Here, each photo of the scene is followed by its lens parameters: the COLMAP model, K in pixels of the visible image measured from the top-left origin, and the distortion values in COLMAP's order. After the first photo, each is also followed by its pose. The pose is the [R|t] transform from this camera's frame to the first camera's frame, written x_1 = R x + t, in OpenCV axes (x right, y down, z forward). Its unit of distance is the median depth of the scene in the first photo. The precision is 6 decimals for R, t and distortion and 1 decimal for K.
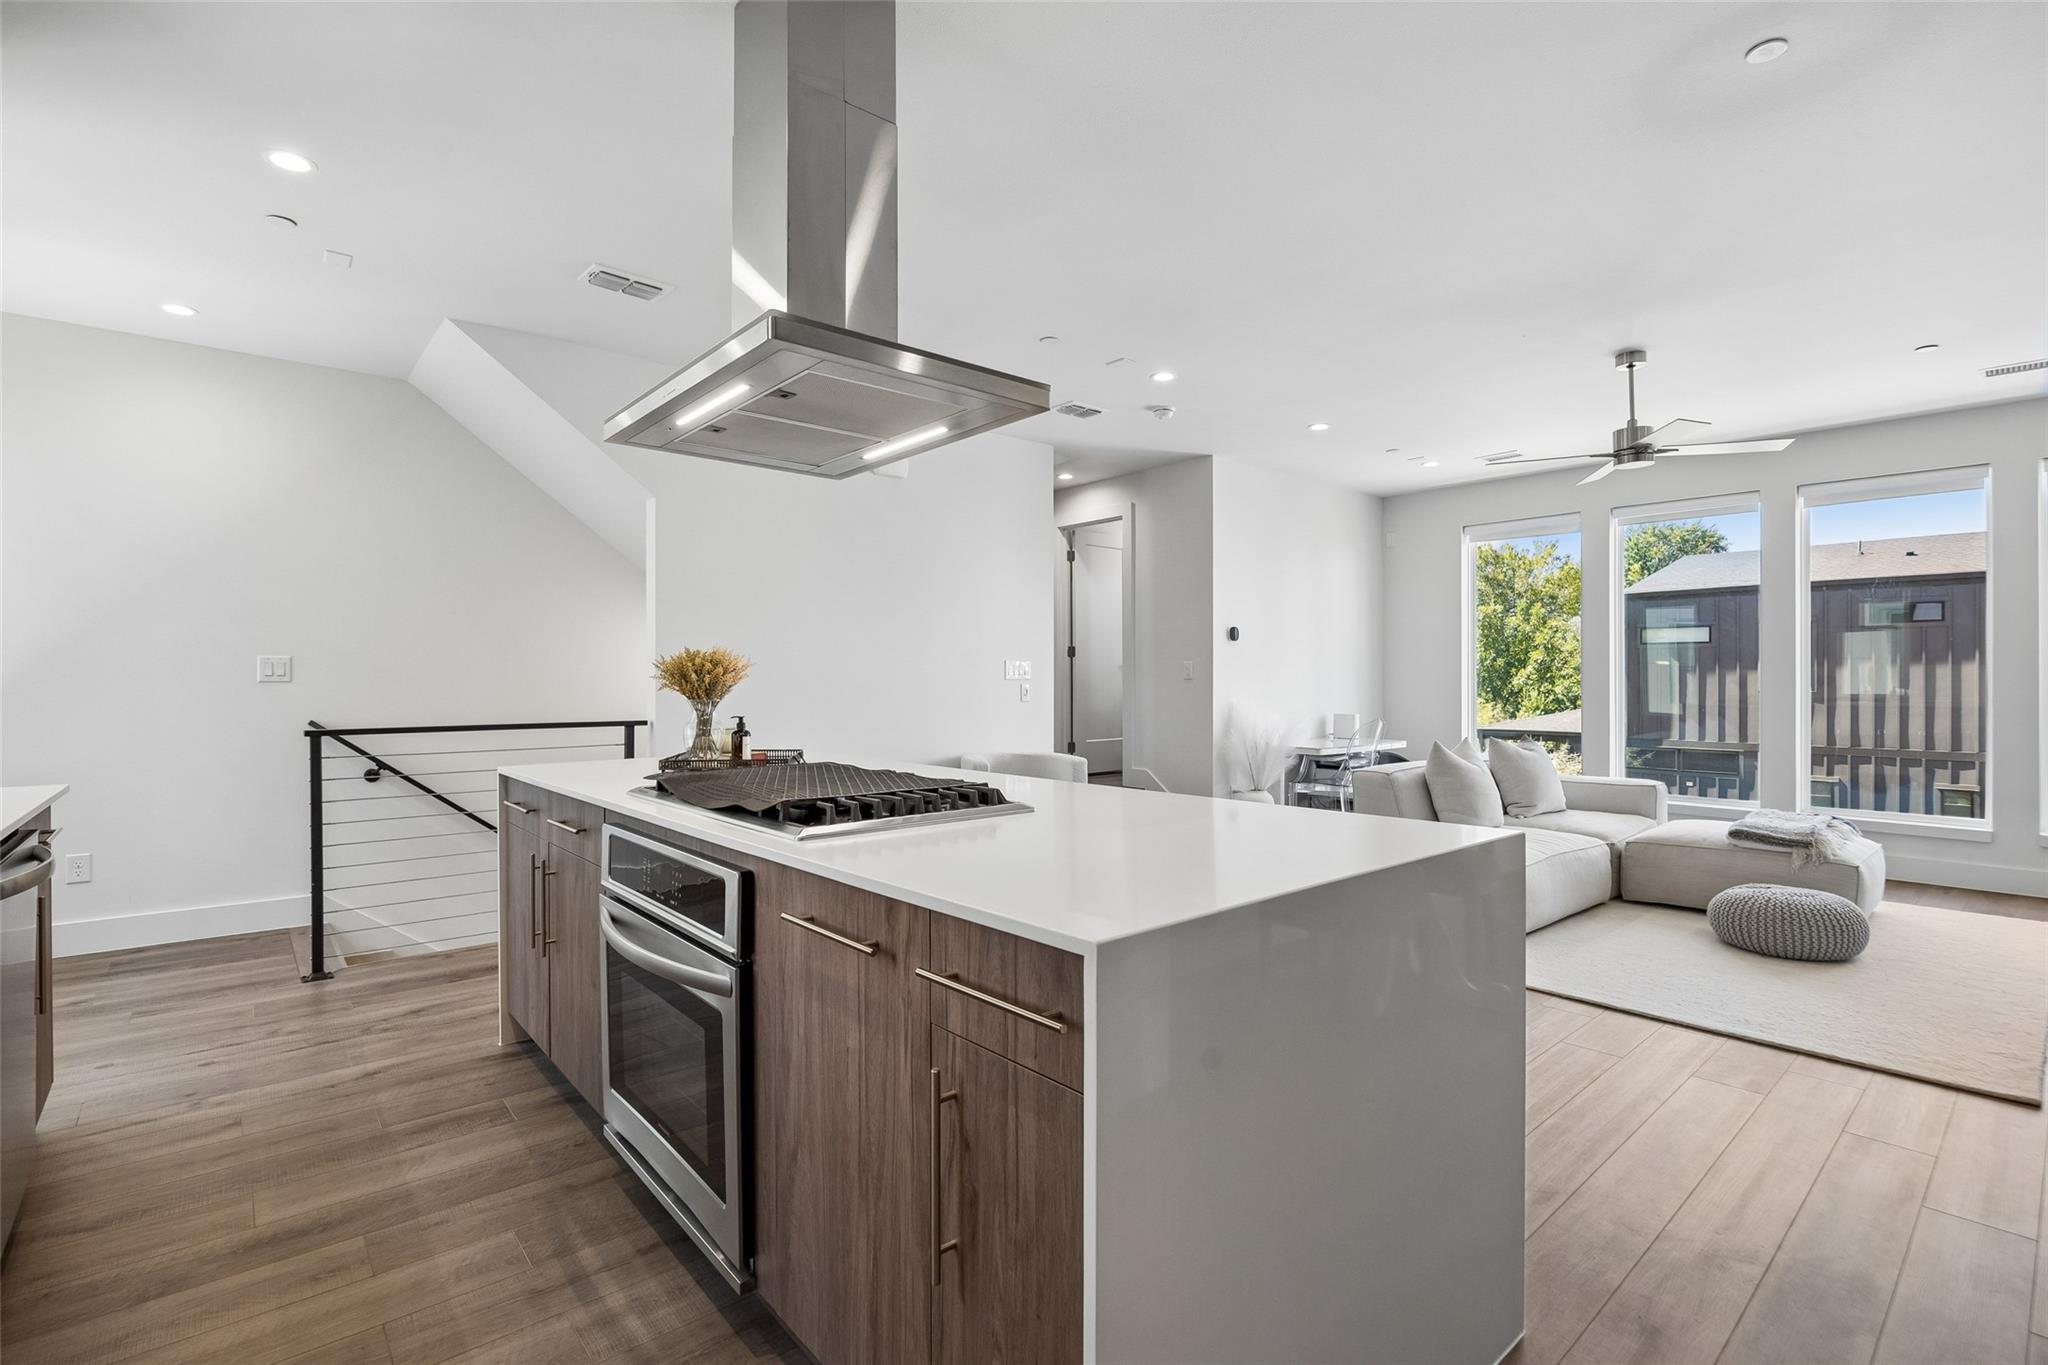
lens RADIAL K [[920.6, 0, 1042.2], [0, 920.6, 678.3], [0, 0, 1]] dist [-0.012468, 0.001200]
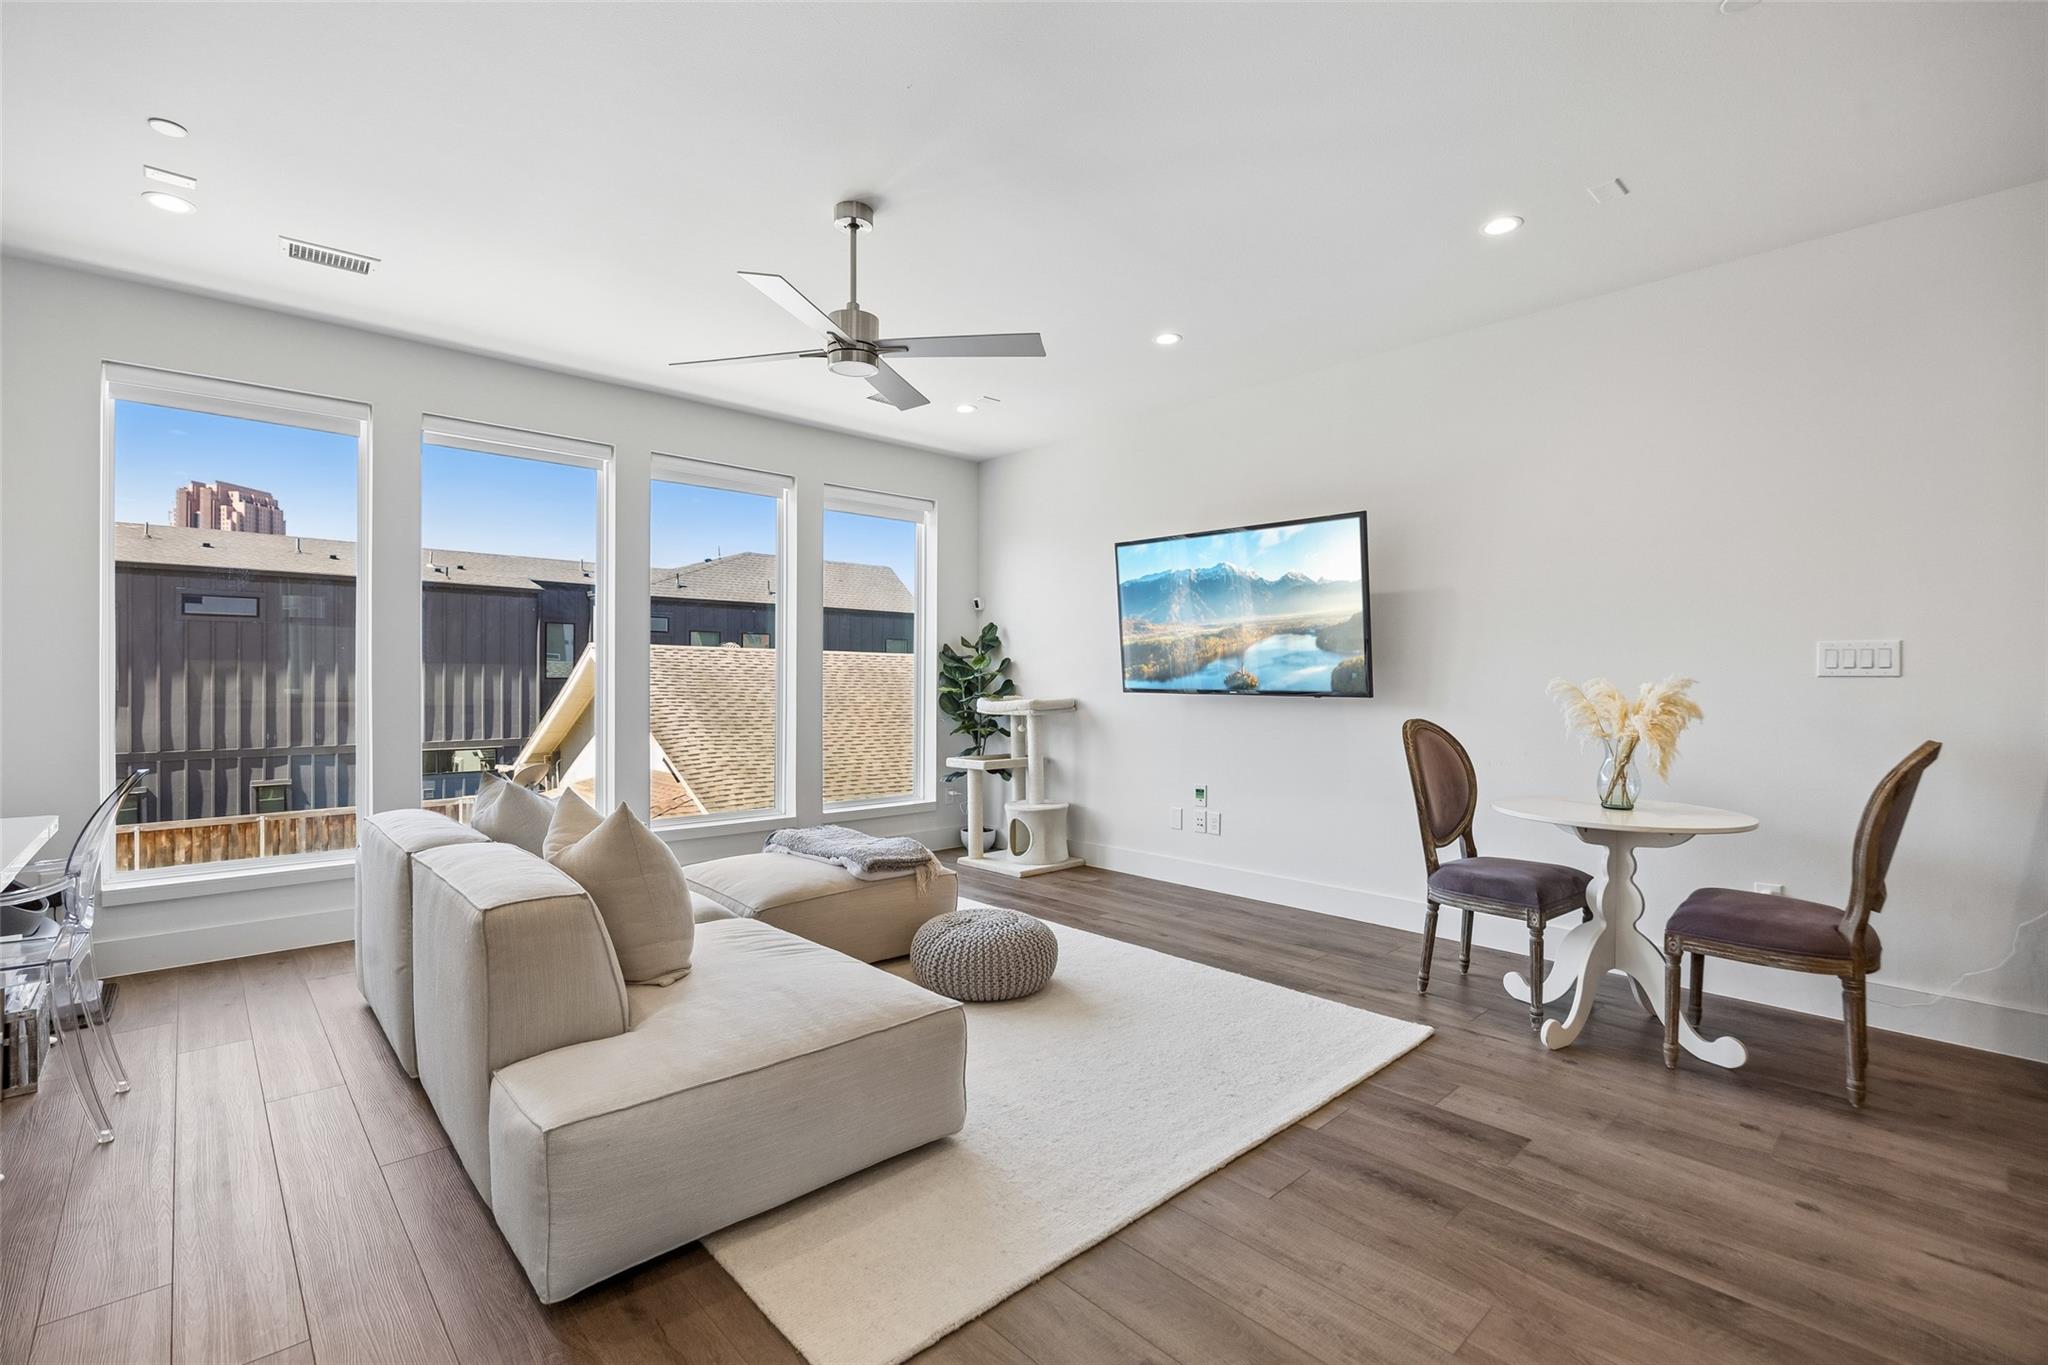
lens RADIAL K [[903.8, 0, 1037.9], [0, 903.8, 680.8], [0, 0, 1]] dist [-0.009998, 0.000761]
pose [[-0.017754, -0.000418, 0.999842, -0.028776], [-0.005032, 0.999987, 0.000329, 0.003555], [-0.999830, -0.005025, -0.017756, 0.570700]]
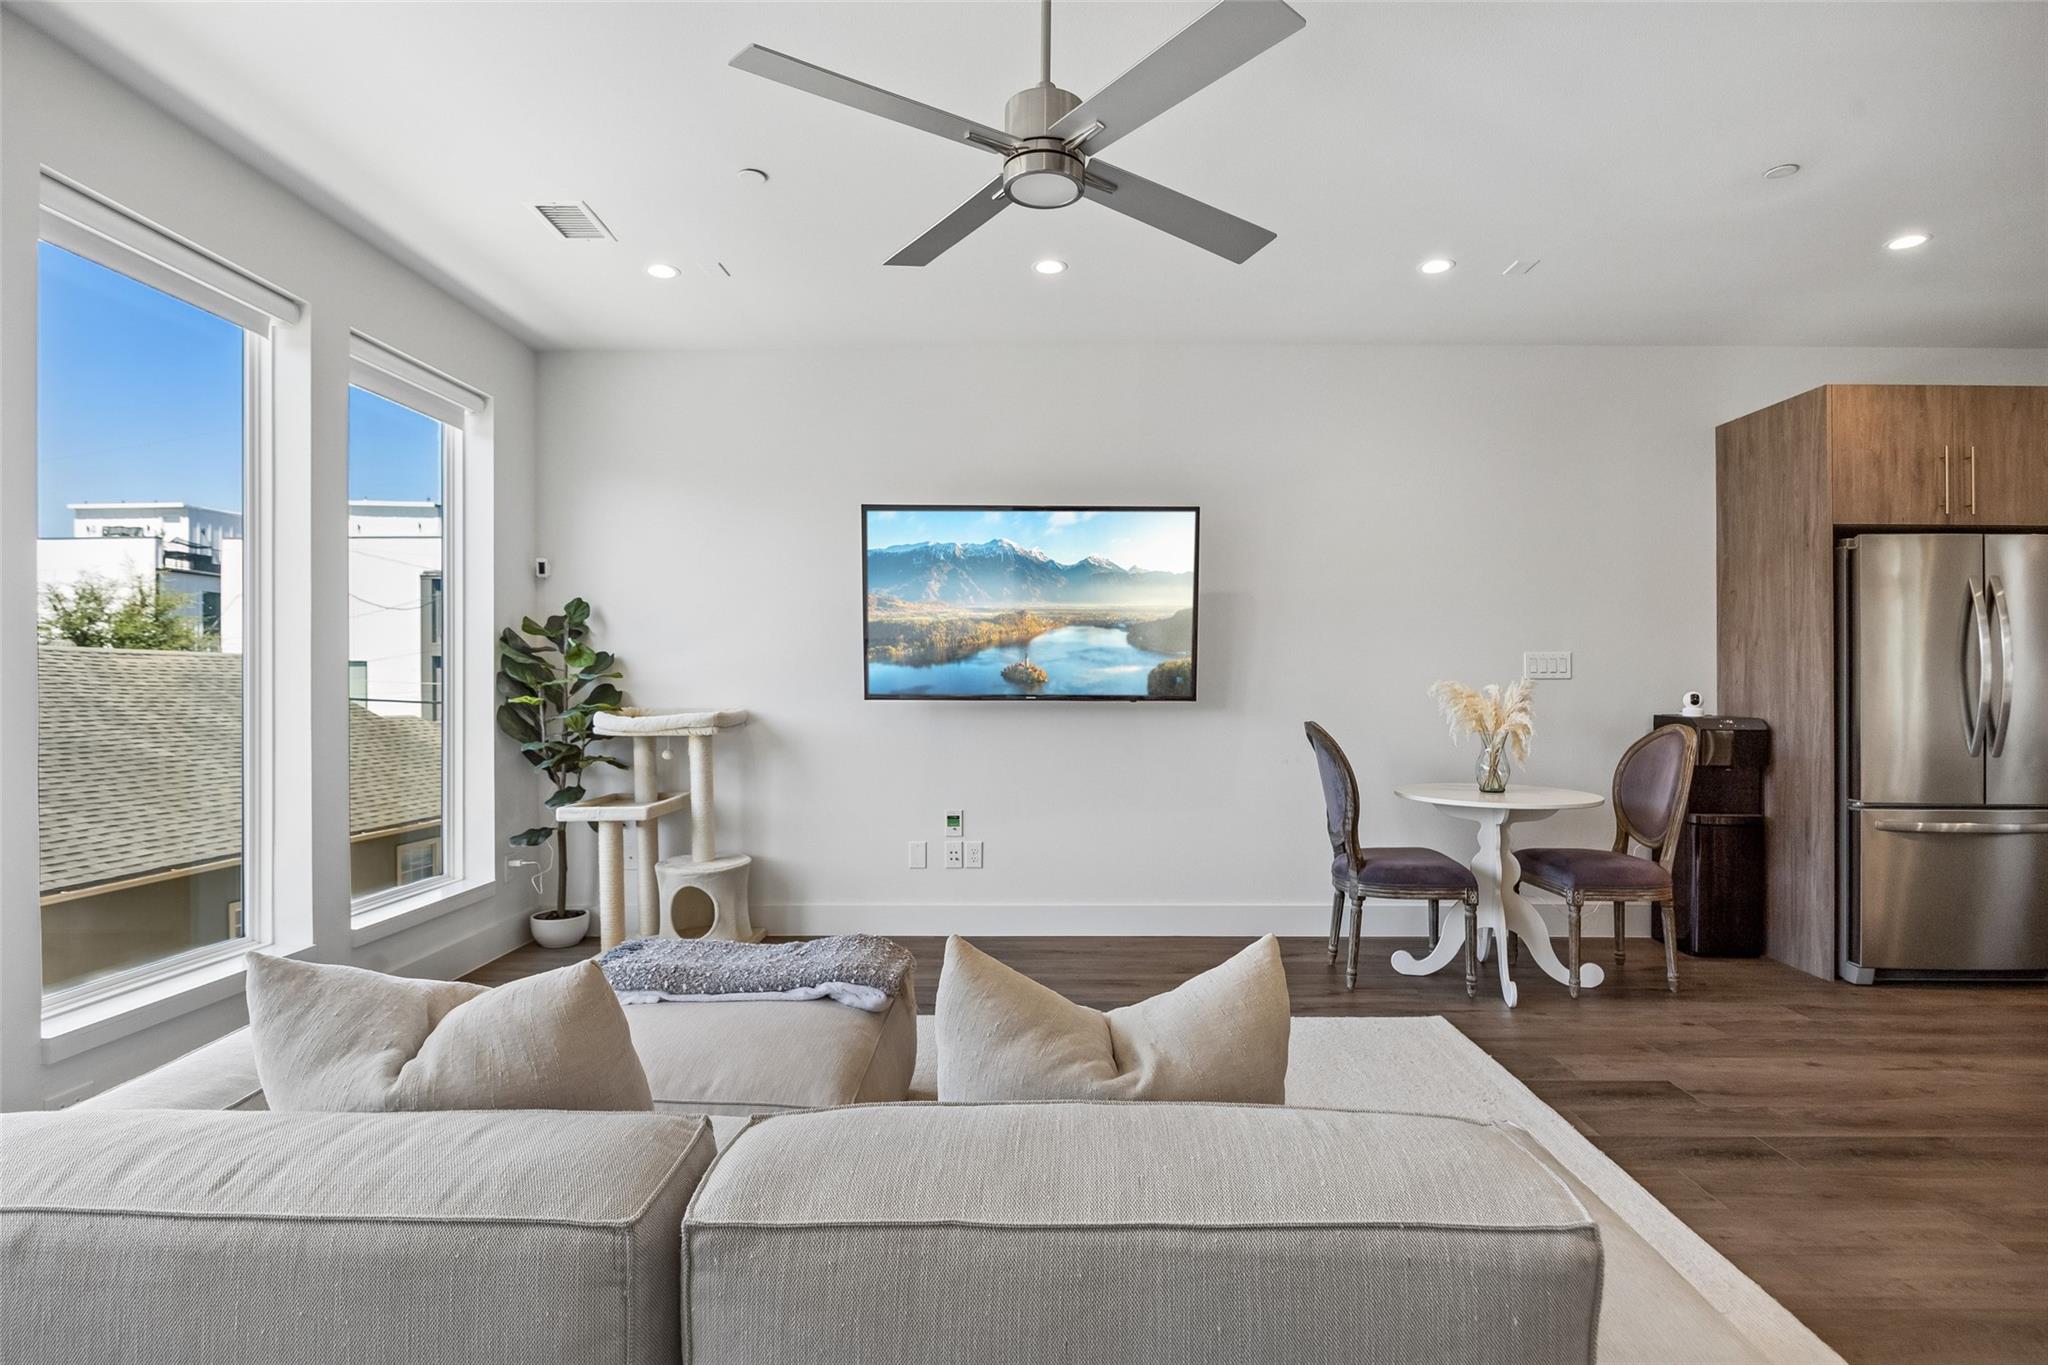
lens RADIAL K [[994.6, 0, 1024.0], [0, 994.6, 687.3], [0, 0, 1]] dist [-0.013392, 0.001337]
pose [[-0.727875, -0.002772, 0.685704, 0.216848], [-0.000298, 0.999993, 0.003726, 0.002682], [-0.685709, 0.002508, -0.727871, 0.883227]]
